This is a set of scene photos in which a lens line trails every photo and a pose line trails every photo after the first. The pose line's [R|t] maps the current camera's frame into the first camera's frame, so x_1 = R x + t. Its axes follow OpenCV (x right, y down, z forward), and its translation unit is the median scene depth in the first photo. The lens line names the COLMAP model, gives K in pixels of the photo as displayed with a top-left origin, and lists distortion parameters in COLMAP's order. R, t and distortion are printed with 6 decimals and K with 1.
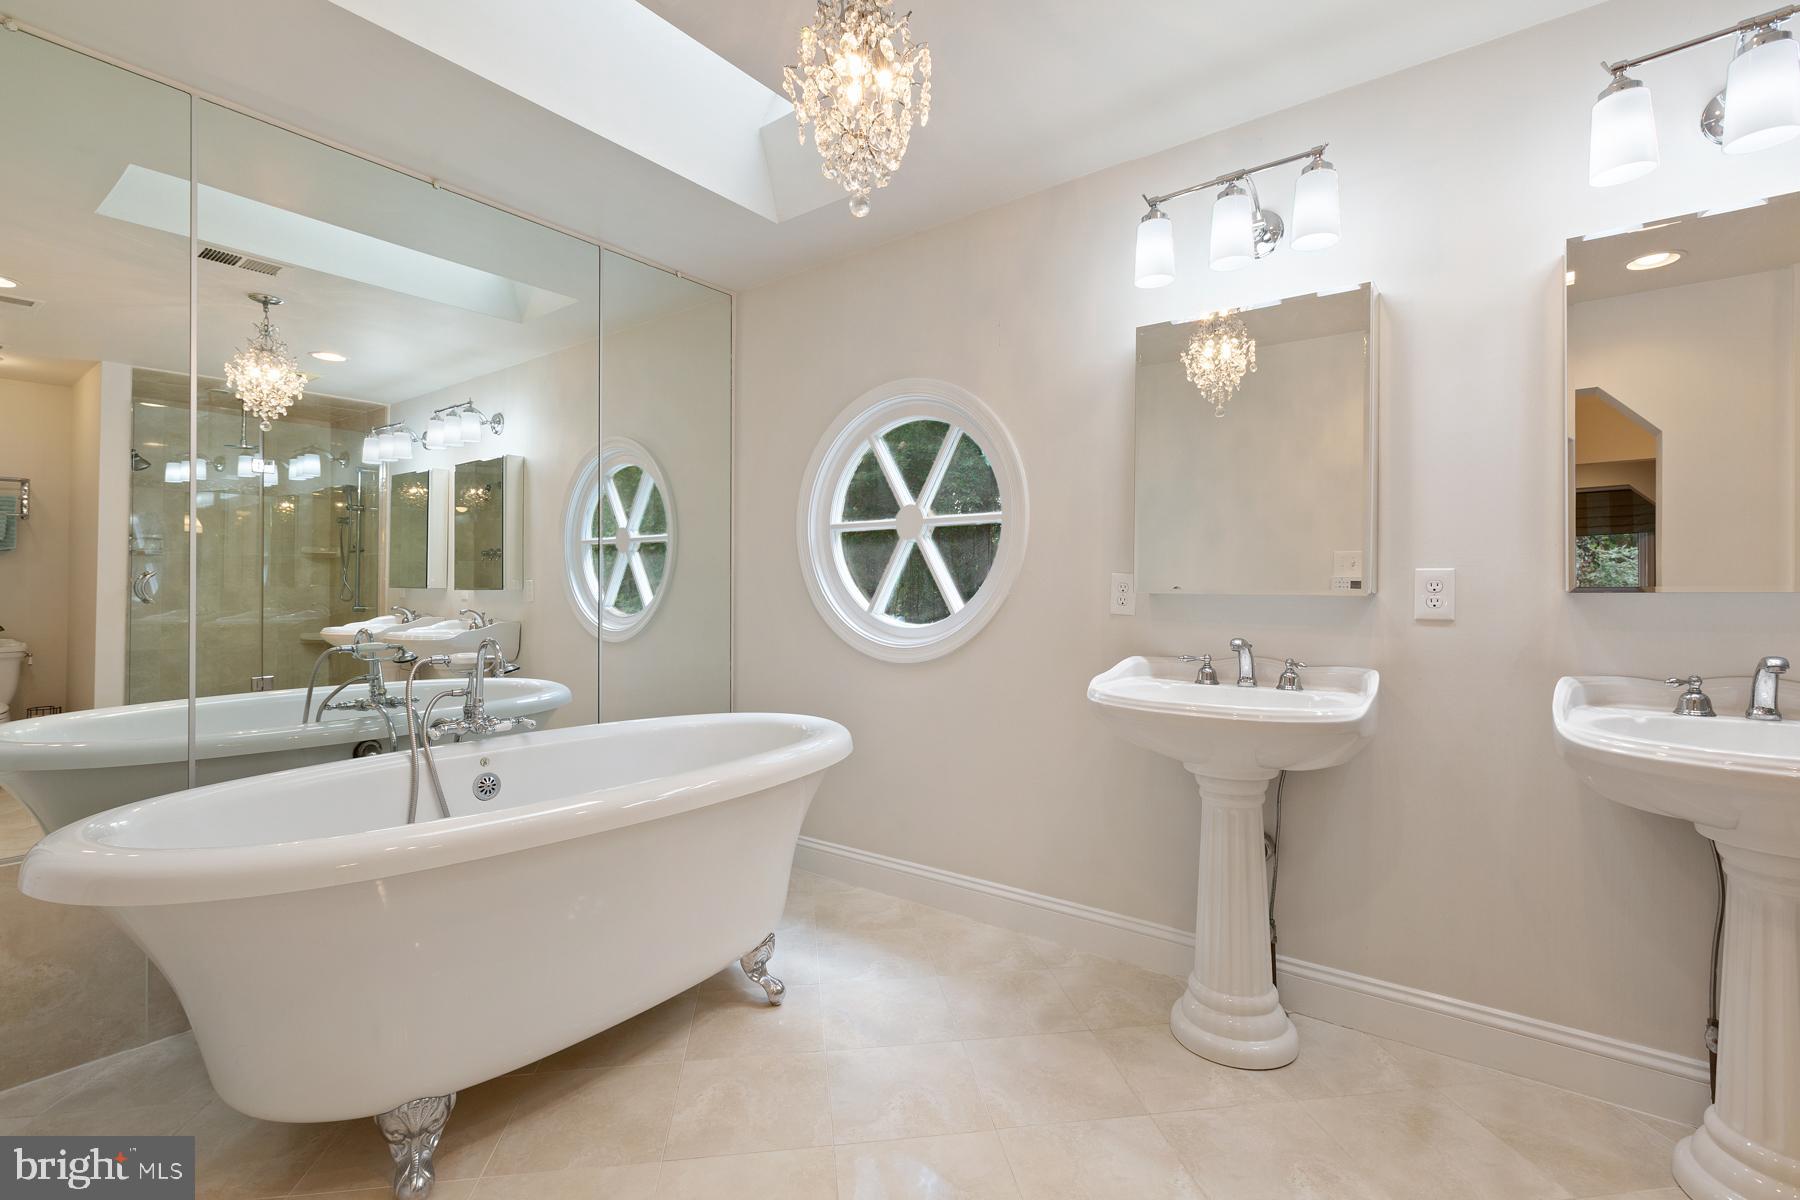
lens RADIAL K [[819.3, 0, 899.0], [0, 819.3, 589.4], [0, 0, 1]] dist [0.003516, -0.001210]
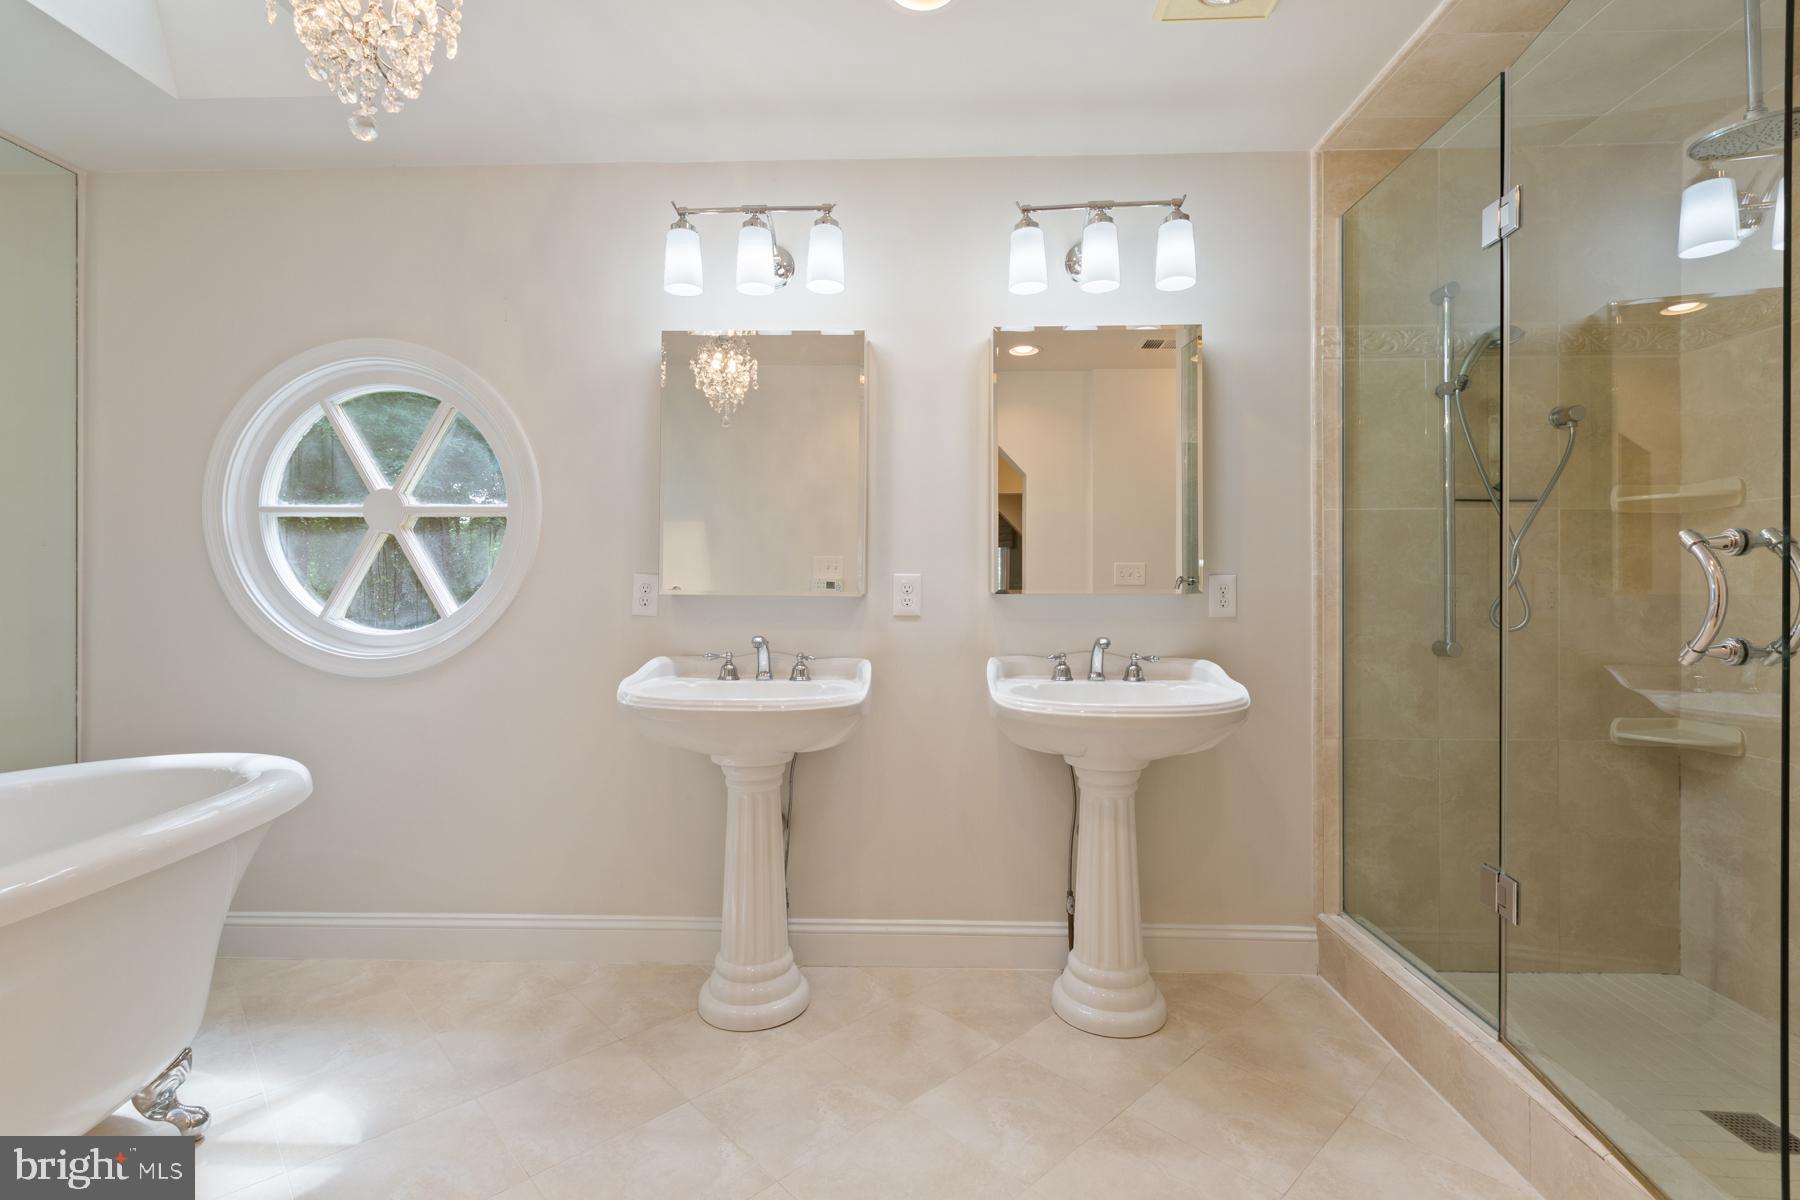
lens RADIAL K [[819.3, 0, 901.6], [0, 819.3, 592.0], [0, 0, 1]] dist [0.003516, -0.001210]
pose [[0.811901, -0.000547, 0.583794, -0.066388], [-0.002755, 0.999985, 0.004768, -0.004381], [-0.583788, -0.005479, 0.811888, 0.008807]]
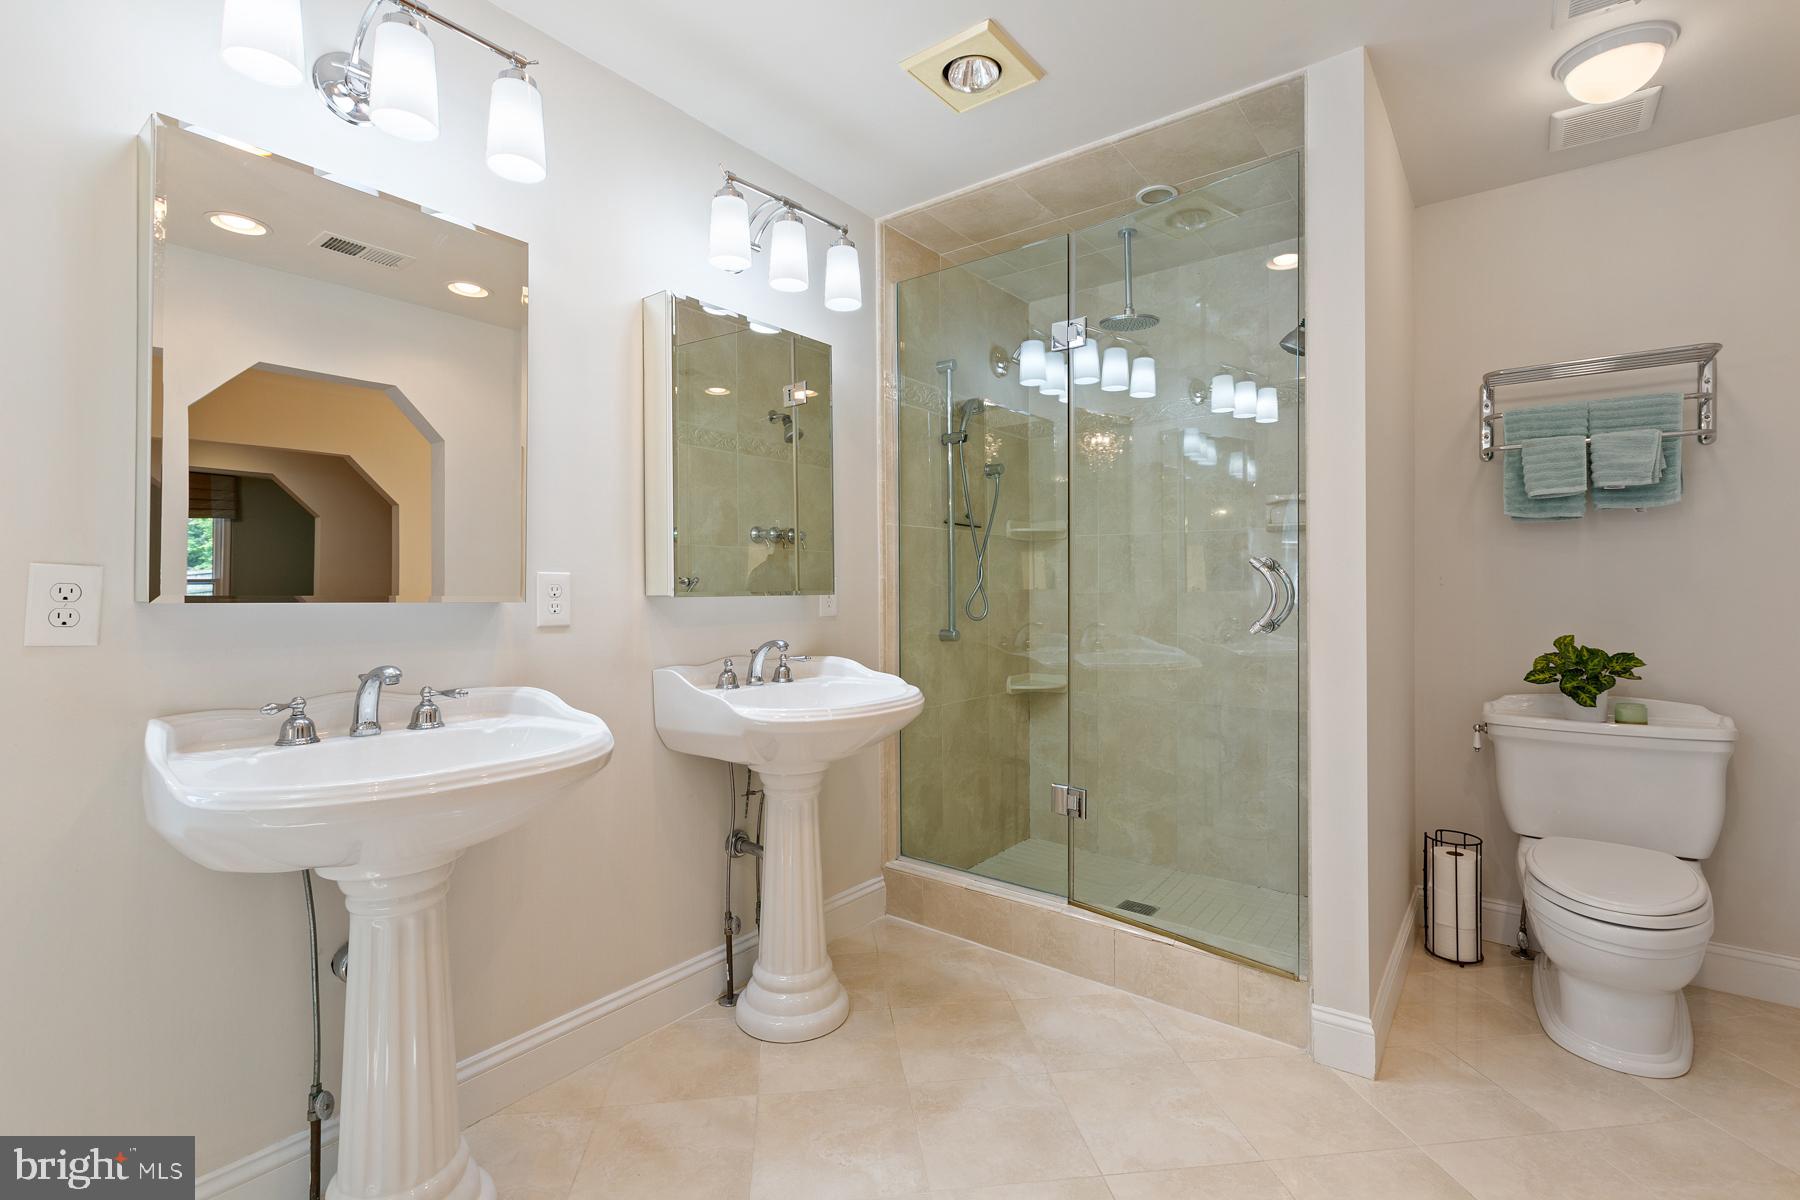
lens RADIAL K [[819.3, 0, 894.3], [0, 819.3, 586.8], [0, 0, 1]] dist [0.003516, -0.001210]
pose [[-0.004427, 0.002037, 0.999988, -0.283513], [-0.003526, 0.999992, -0.002053, -0.007827], [-0.999984, -0.003535, -0.004420, 0.578352]]
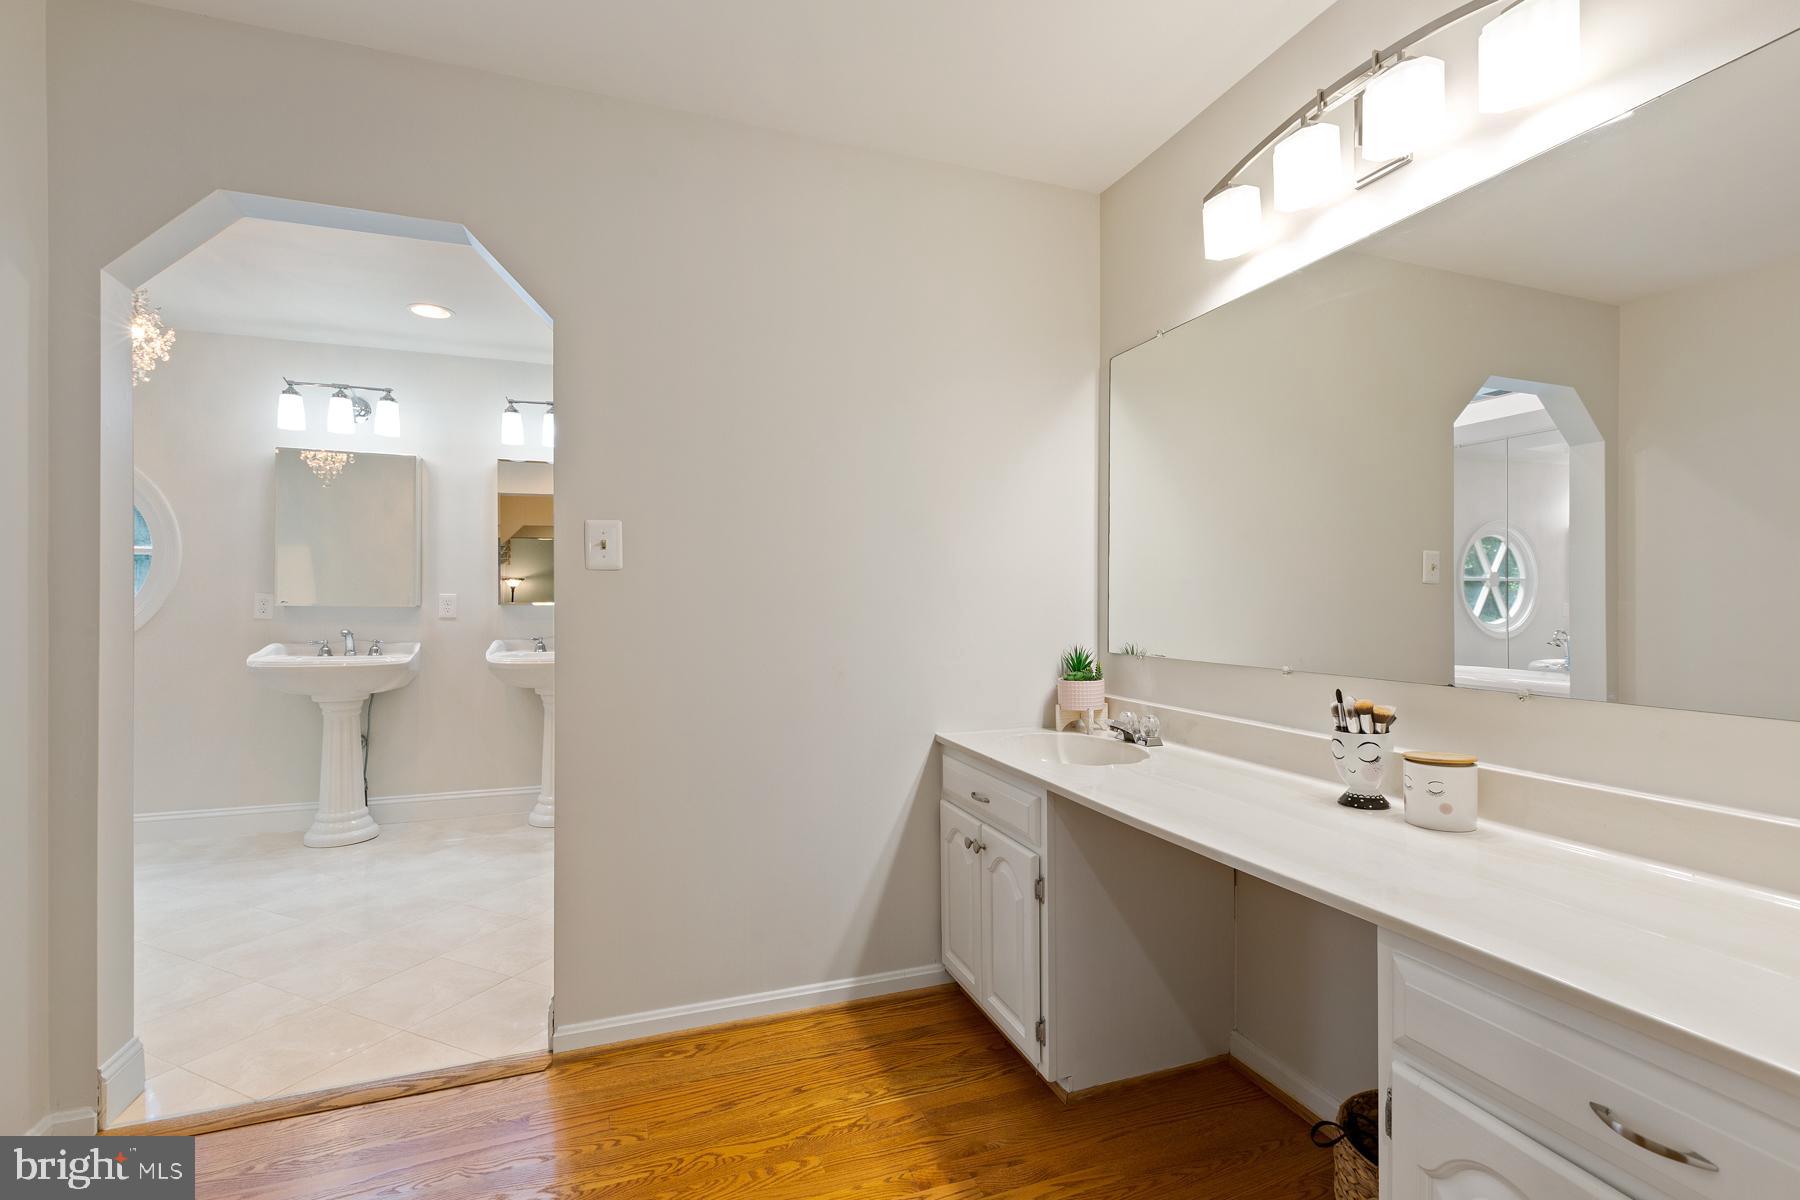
lens RADIAL K [[819.3, 0, 908.0], [0, 819.3, 609.4], [0, 0, 1]] dist [0.003516, -0.001210]
pose [[0.530893, -0.005467, 0.847421, -0.497861], [-0.003461, 0.999957, 0.008619, -0.006957], [-0.847432, -0.007508, 0.530852, -1.097397]]
